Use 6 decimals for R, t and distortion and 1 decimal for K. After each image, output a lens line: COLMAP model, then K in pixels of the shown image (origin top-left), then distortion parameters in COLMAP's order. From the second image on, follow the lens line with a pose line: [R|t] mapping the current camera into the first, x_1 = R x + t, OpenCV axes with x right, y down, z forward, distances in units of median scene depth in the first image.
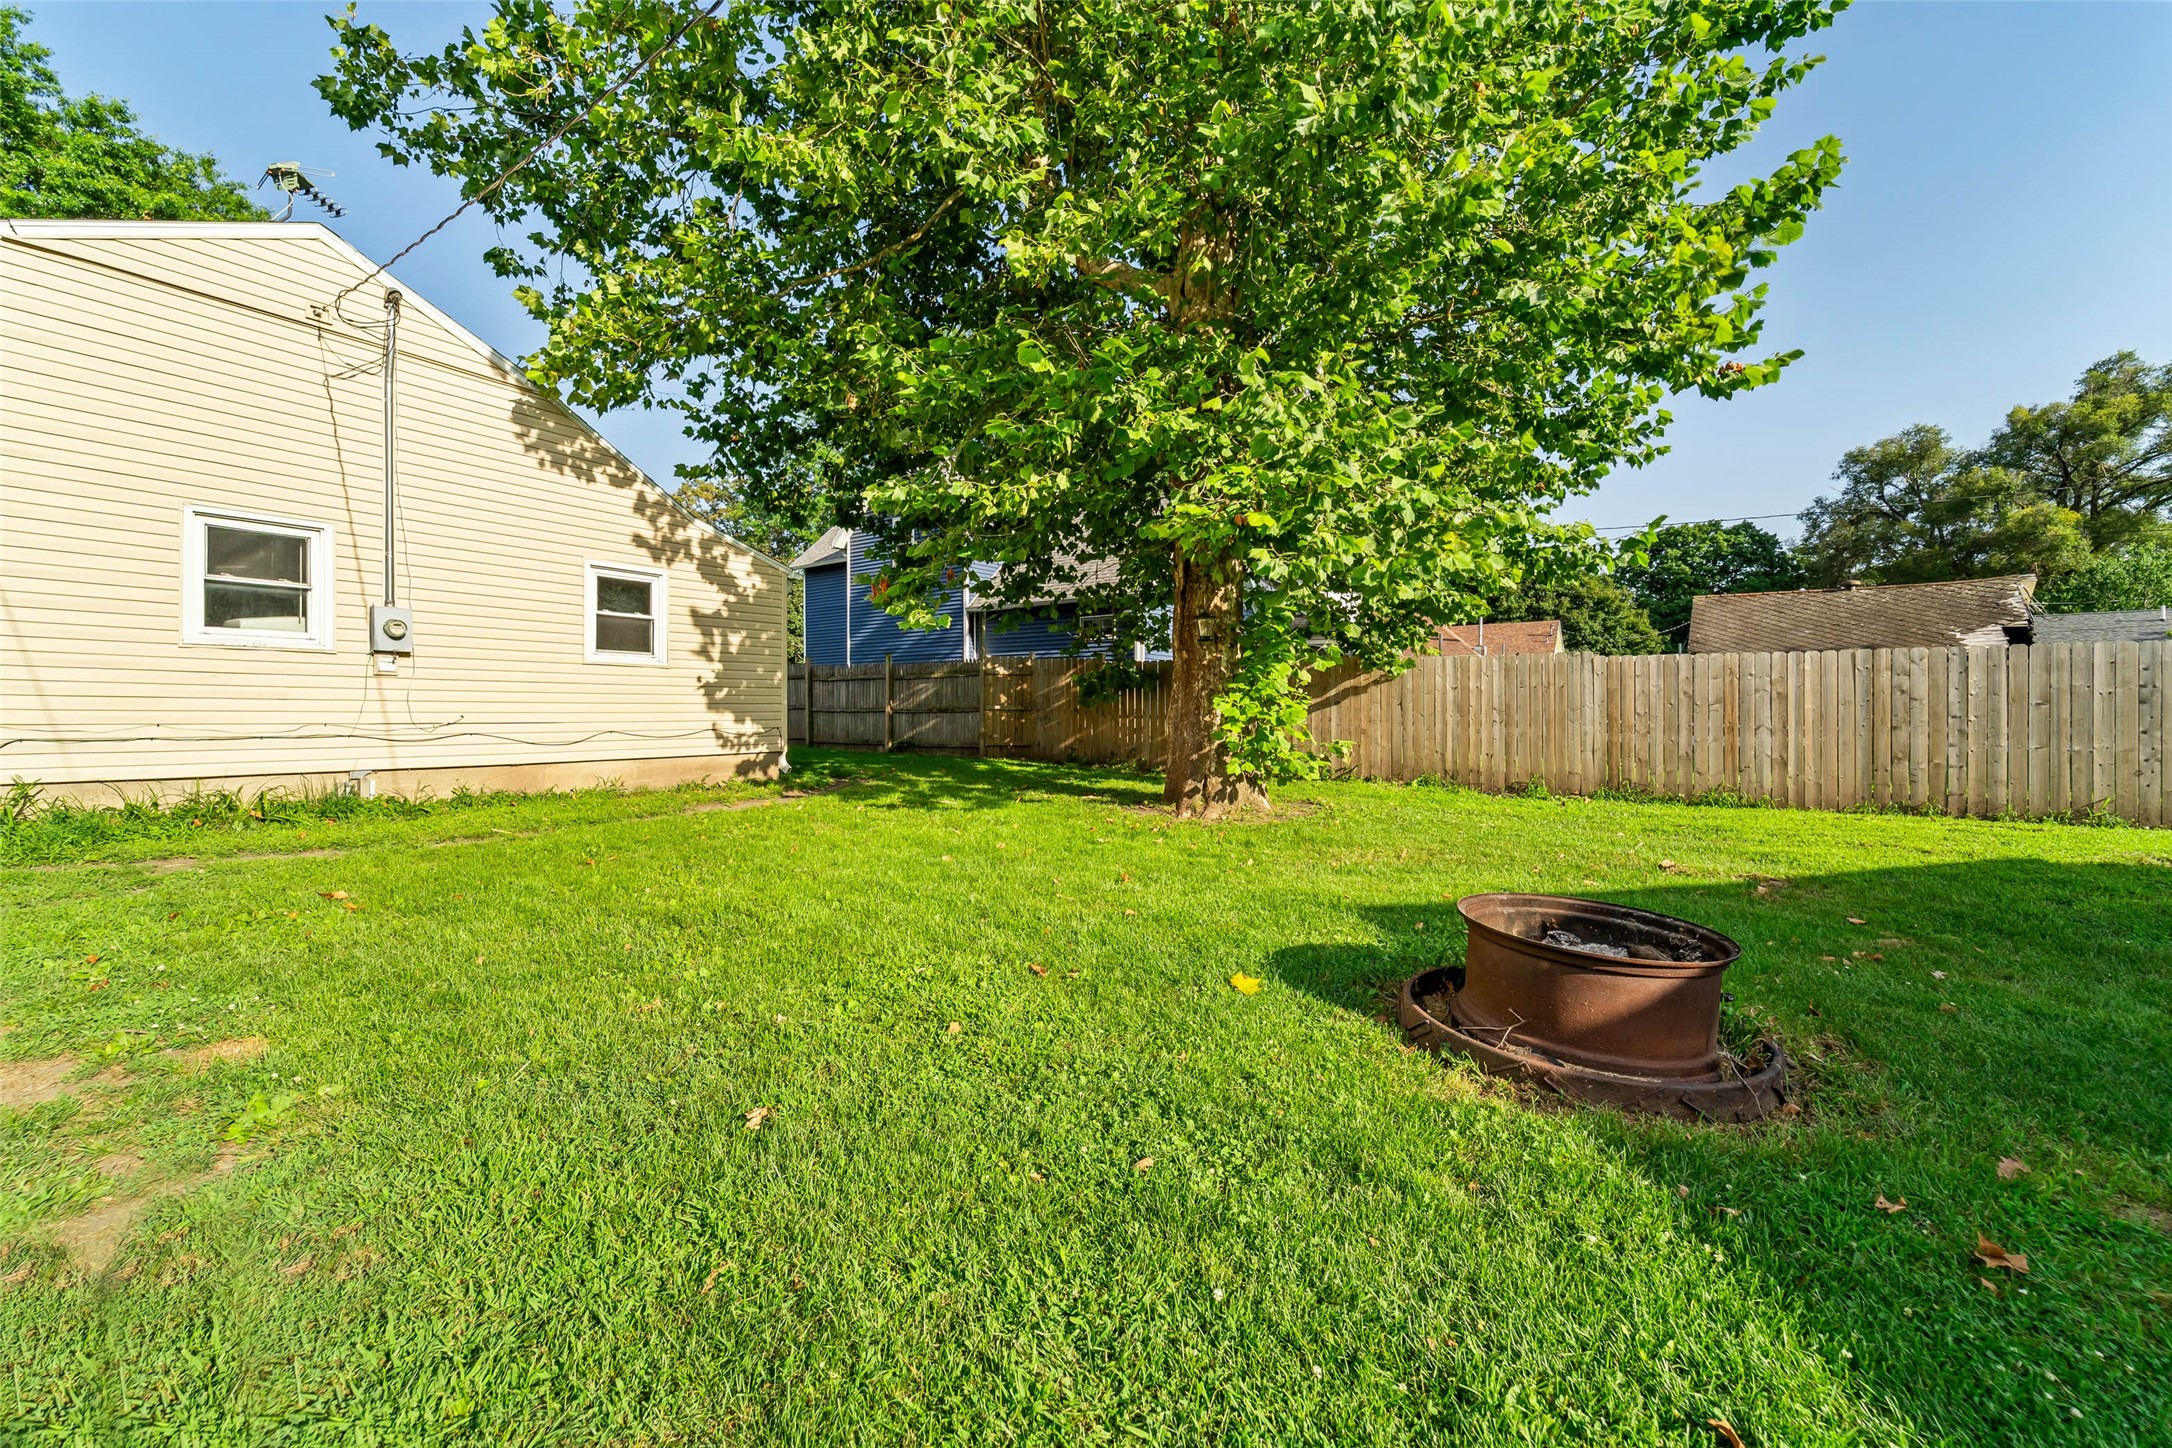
lens RADIAL K [[903.4, 0, 1053.3], [0, 903.4, 707.1], [0, 0, 1]] dist [-0.008151, 0.000039]
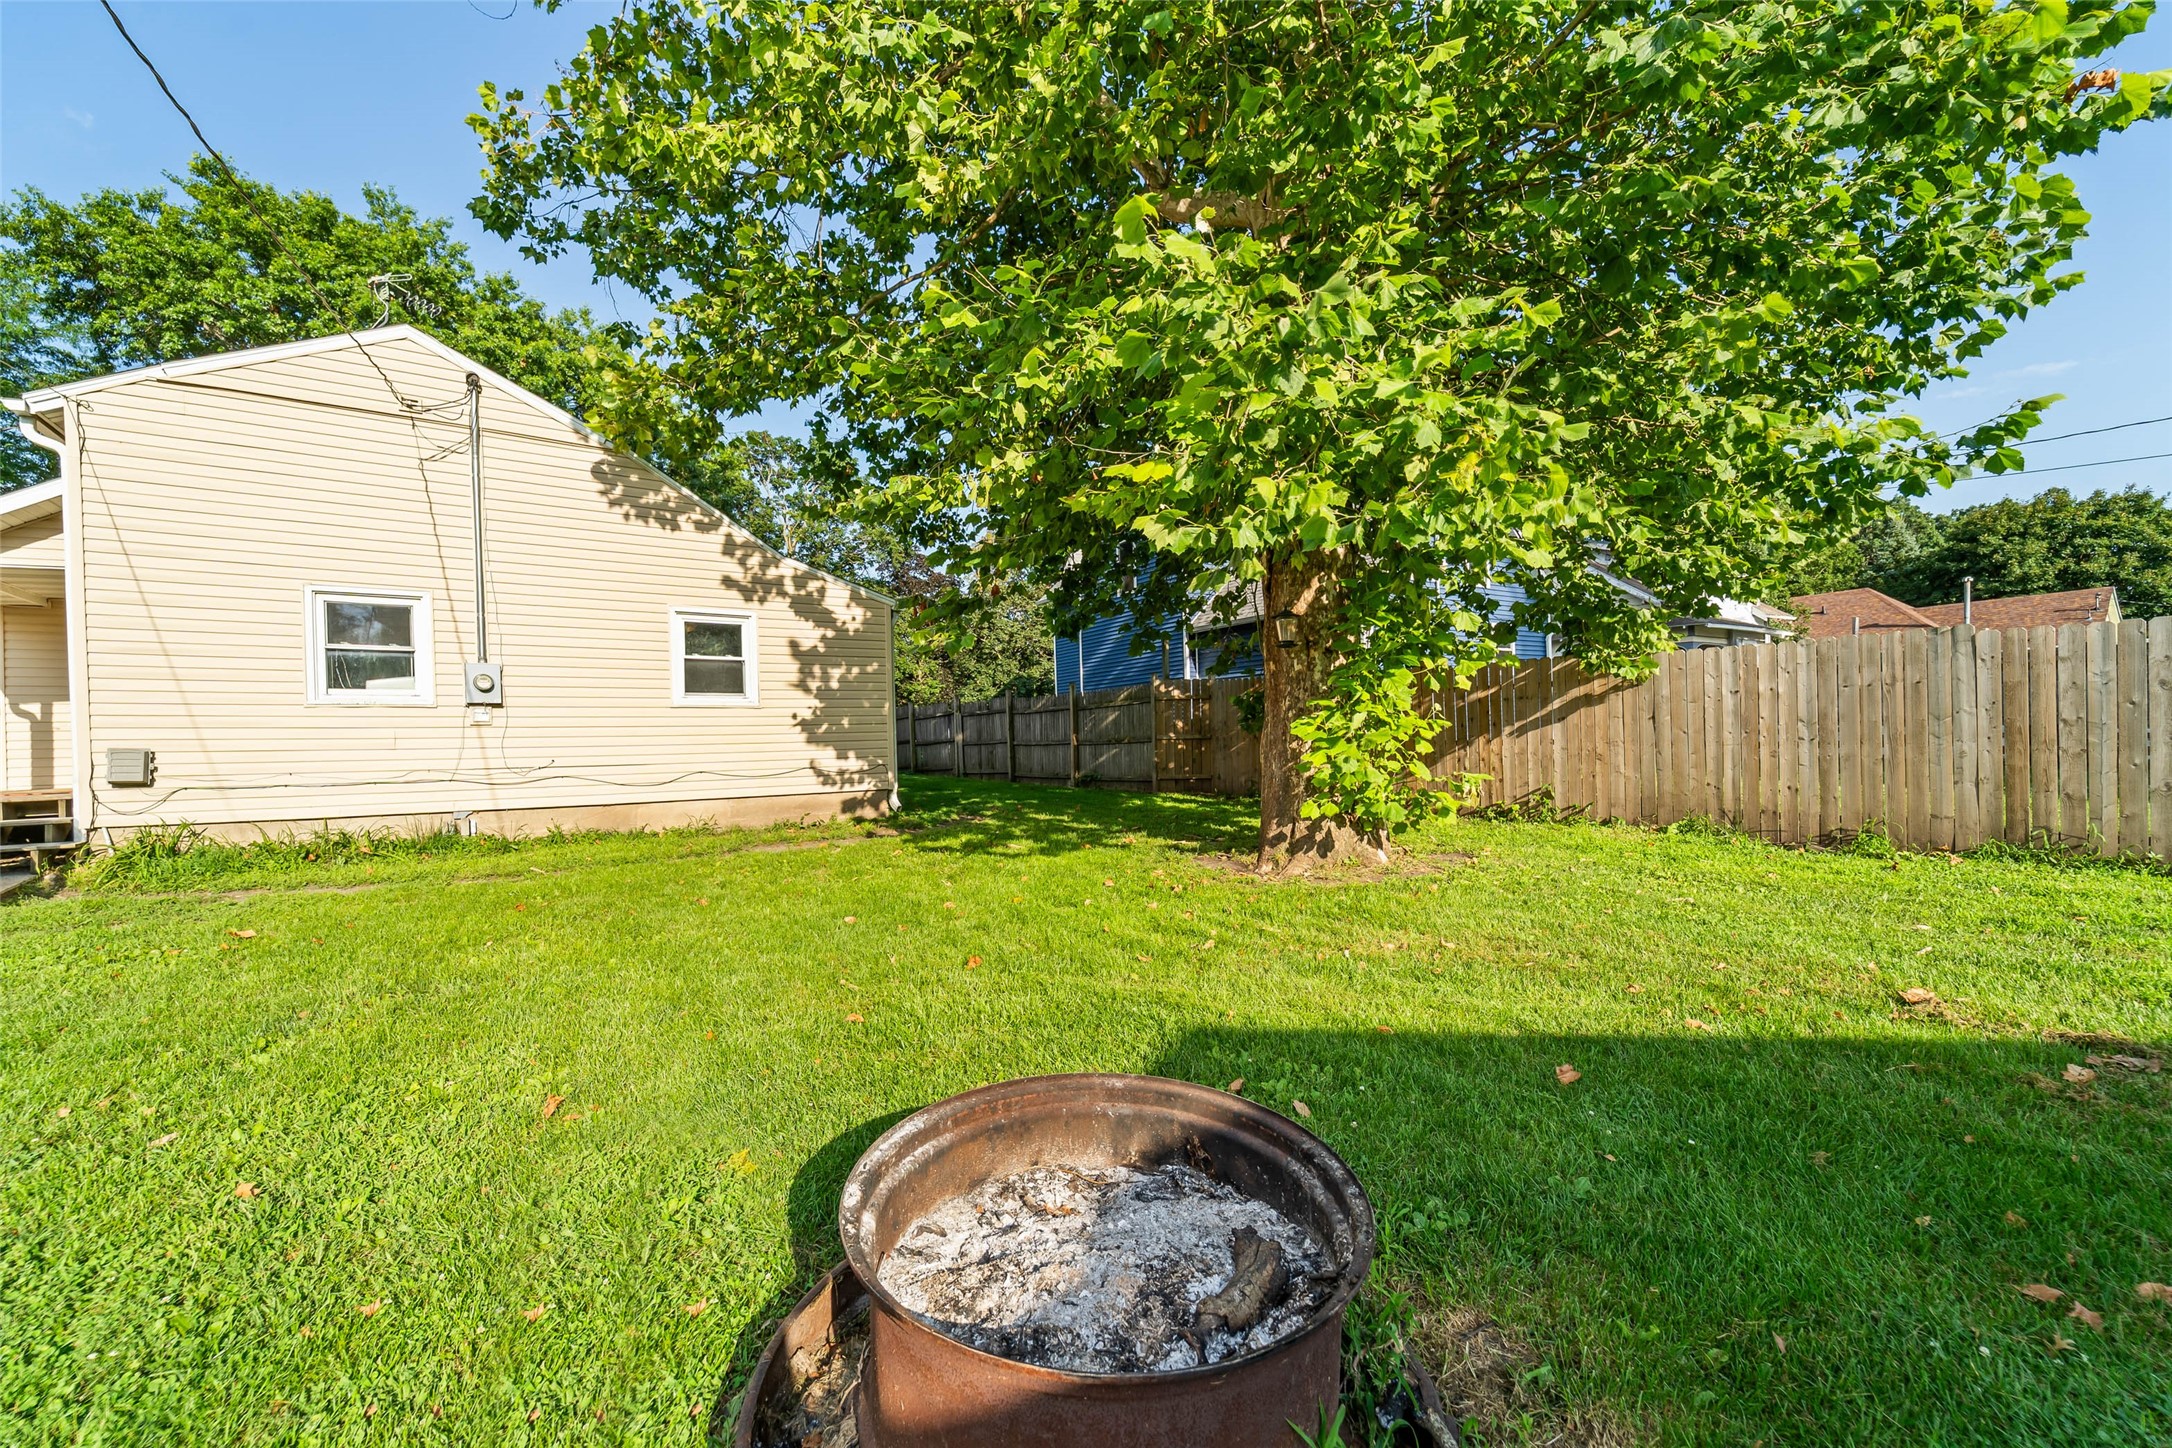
lens RADIAL K [[903.3, 0, 1084.8], [0, 903.3, 745.9], [0, 0, 1]] dist [-0.007831, -0.005931]
pose [[0.925920, -0.021697, -0.377095, 0.302189], [0.027316, 0.999581, 0.009560, 0.000172], [0.376730, -0.019152, 0.926125, 0.215652]]
